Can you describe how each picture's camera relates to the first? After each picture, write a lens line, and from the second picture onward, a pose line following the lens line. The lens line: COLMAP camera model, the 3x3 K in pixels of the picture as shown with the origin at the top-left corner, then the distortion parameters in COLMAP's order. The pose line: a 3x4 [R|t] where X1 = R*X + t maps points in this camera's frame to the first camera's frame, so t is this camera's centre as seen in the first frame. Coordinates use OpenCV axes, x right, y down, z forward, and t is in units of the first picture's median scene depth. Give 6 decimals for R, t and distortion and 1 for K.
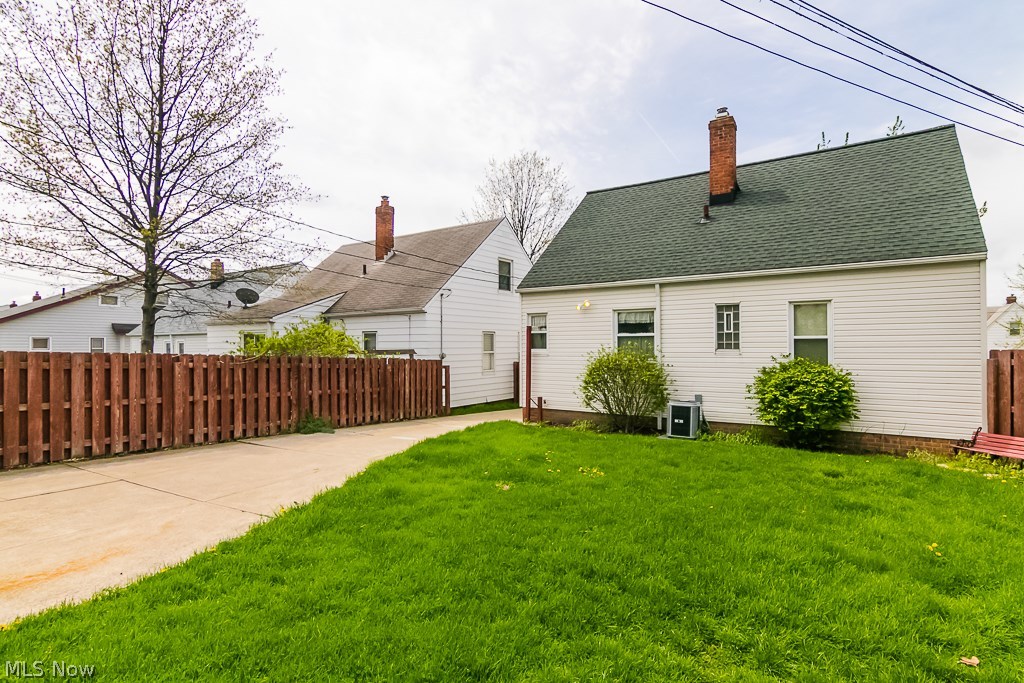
lens RADIAL K [[525.8, 0, 507.6], [0, 525.8, 339.8], [0, 0, 1]] dist [-0.005454, 0.003980]
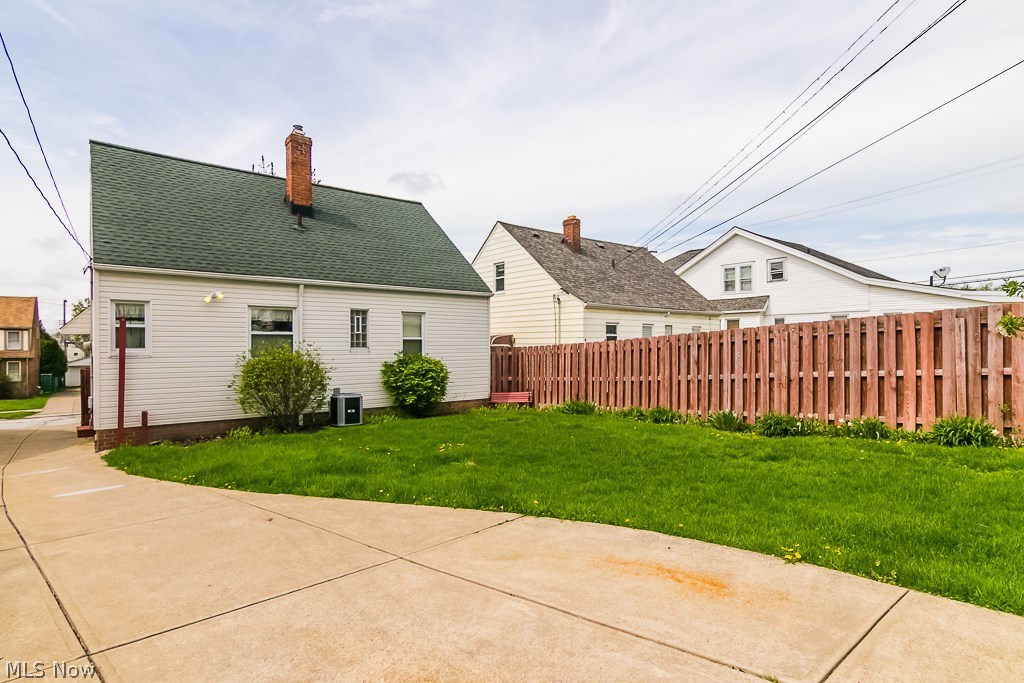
lens RADIAL K [[525.8, 0, 506.8], [0, 525.8, 345.0], [0, 0, 1]] dist [-0.005454, 0.003980]
pose [[0.287387, 0.004268, 0.957805, -0.616802], [-0.009133, 0.999957, -0.001716, 0.011273], [-0.957771, -0.008254, 0.287414, 0.334591]]
